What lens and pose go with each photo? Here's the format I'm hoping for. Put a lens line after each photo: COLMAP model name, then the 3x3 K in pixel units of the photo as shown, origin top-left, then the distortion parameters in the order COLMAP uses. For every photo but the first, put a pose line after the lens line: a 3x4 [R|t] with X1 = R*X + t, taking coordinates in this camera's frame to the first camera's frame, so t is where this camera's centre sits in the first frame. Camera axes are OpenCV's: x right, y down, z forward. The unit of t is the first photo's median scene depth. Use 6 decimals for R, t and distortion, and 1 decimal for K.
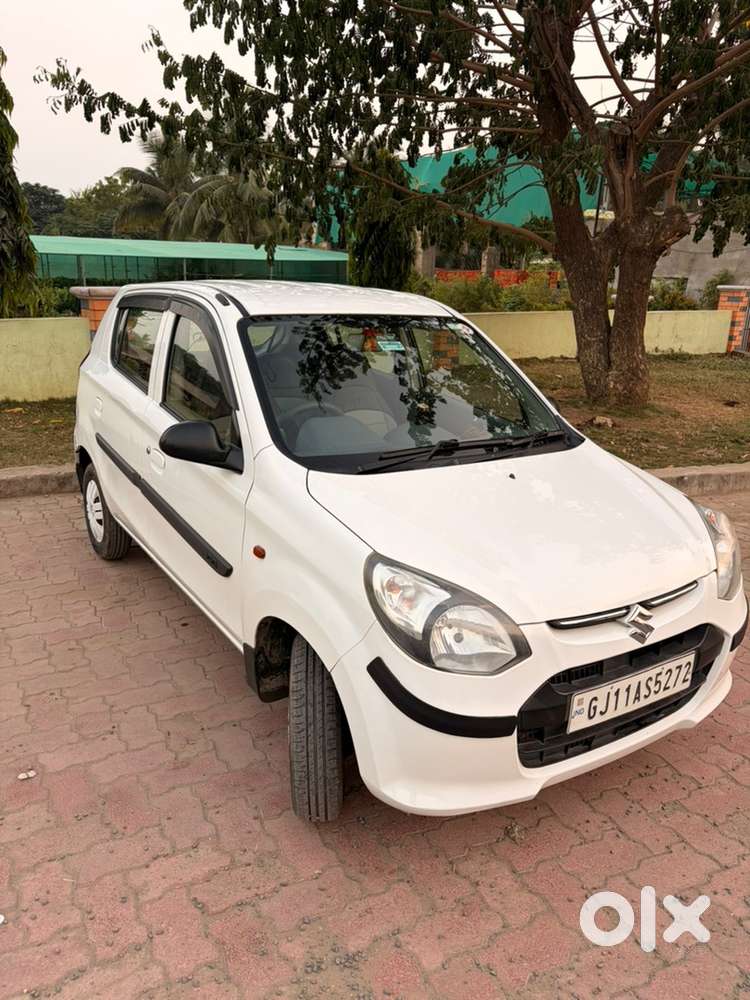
lens RADIAL K [[760.1, 0, 369.0], [0, 760.1, 500.7], [0, 0, 1]] dist [0.037910, -0.036745]
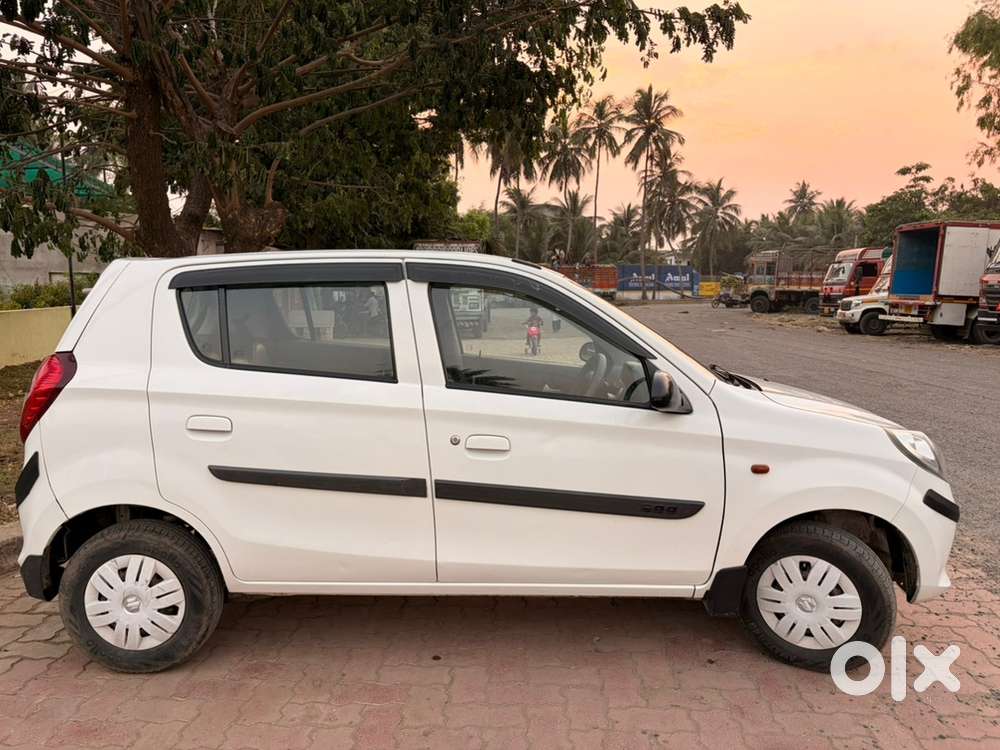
lens RADIAL K [[760.1, 0, 500.1], [0, 760.1, 378.3], [0, 0, 1]] dist [0.037910, -0.036745]
pose [[0.531857, -0.129472, 0.836878, -1.148176], [0.254360, 0.967034, -0.012044, -0.133113], [-0.807730, 0.219274, 0.547257, 0.588190]]
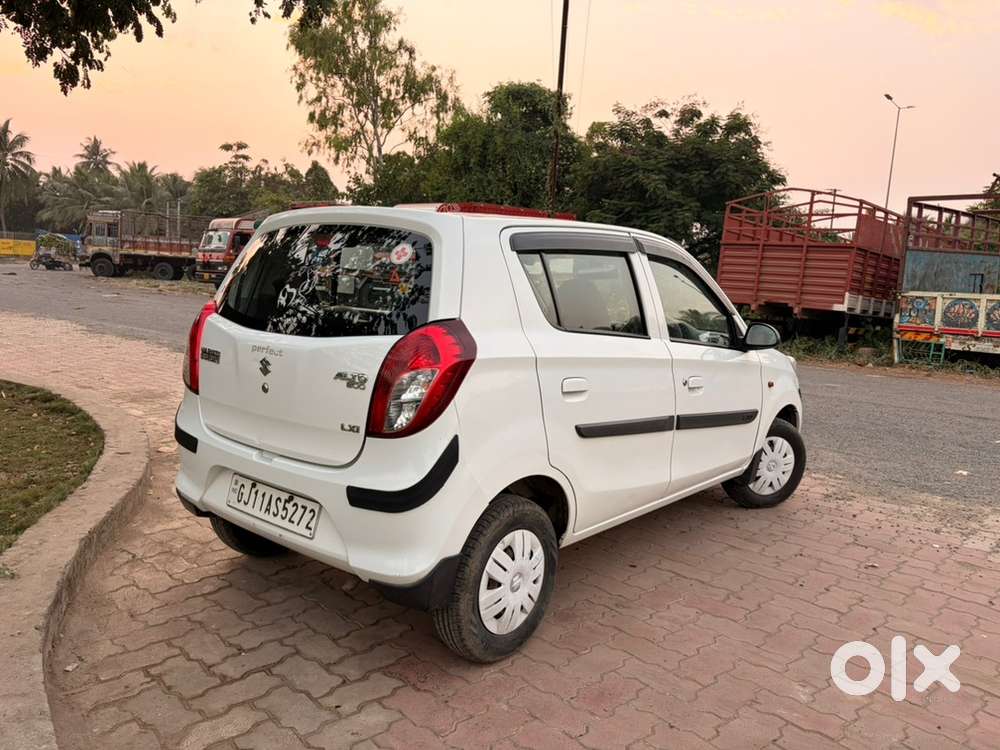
lens RADIAL K [[760.1, 0, 498.2], [0, 760.1, 374.5], [0, 0, 1]] dist [0.037910, -0.036745]
pose [[-0.302658, -0.172895, 0.937286, -1.449208], [0.215920, 0.945403, 0.244114, -0.473246], [-0.928319, 0.276262, -0.248802, 1.811085]]
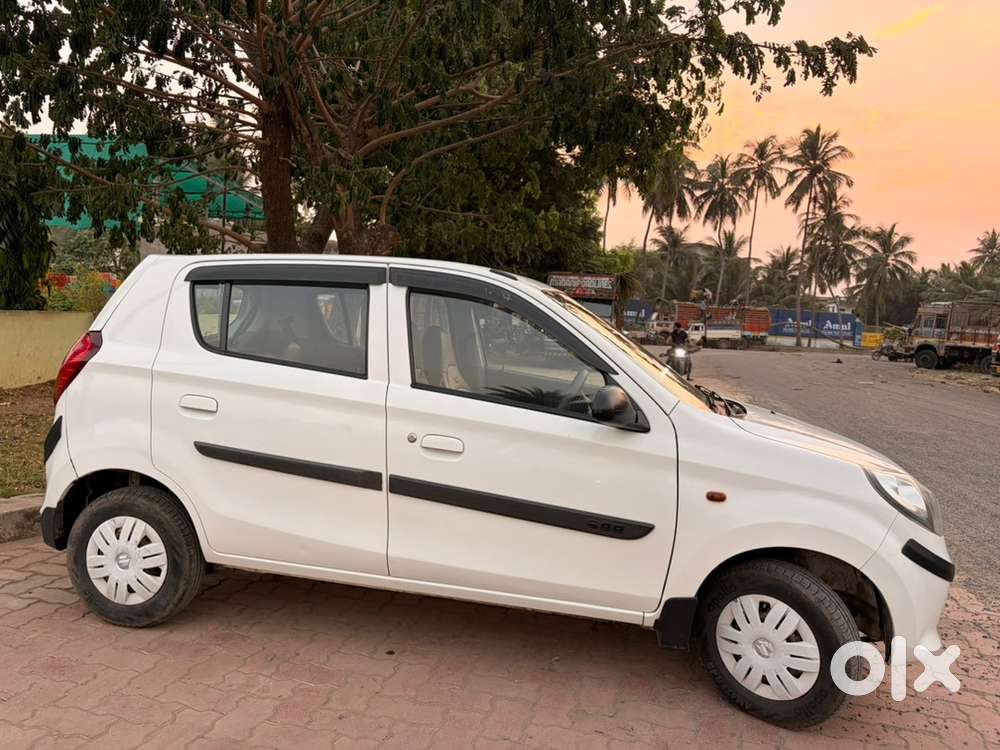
lens RADIAL K [[760.1, 0, 497.2], [0, 760.1, 368.2], [0, 0, 1]] dist [0.037910, -0.036745]
pose [[0.689364, -0.037400, 0.723449, -1.017920], [0.167723, 0.979771, -0.109169, -0.041318], [-0.704732, 0.196596, 0.681691, 0.393279]]
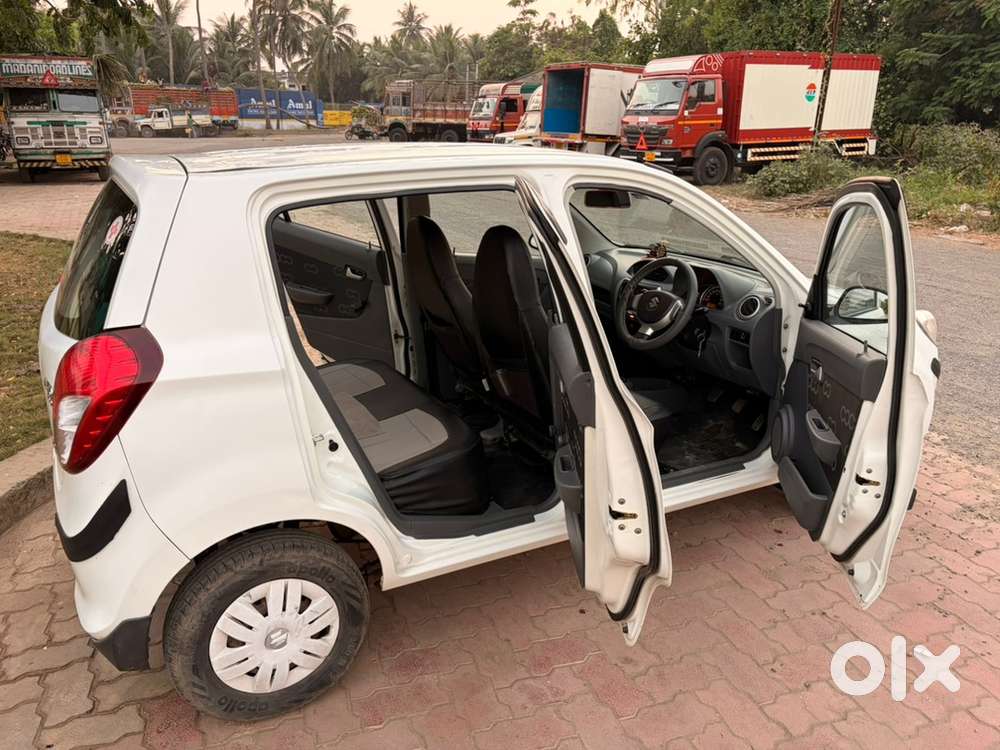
lens RADIAL K [[760.1, 0, 499.6], [0, 760.1, 380.1], [0, 0, 1]] dist [0.037910, -0.036745]
pose [[0.072199, -0.353289, 0.932724, -1.218633], [0.272828, 0.906493, 0.322235, -0.416581], [-0.959350, 0.231208, 0.161835, 1.205804]]
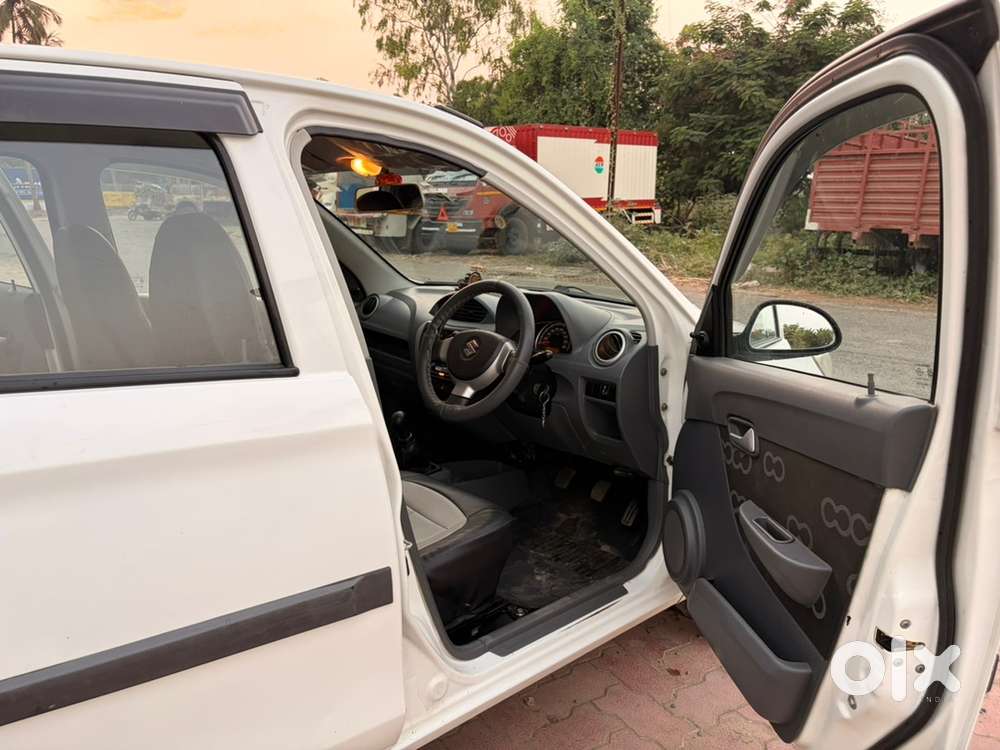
lens RADIAL K [[760.1, 0, 492.8], [0, 760.1, 382.5], [0, 0, 1]] dist [0.037910, -0.036745]
pose [[-0.165298, -0.257694, 0.951982, -0.813219], [0.268667, 0.916989, 0.294871, -0.272843], [-0.948944, 0.304508, -0.082343, 1.192908]]
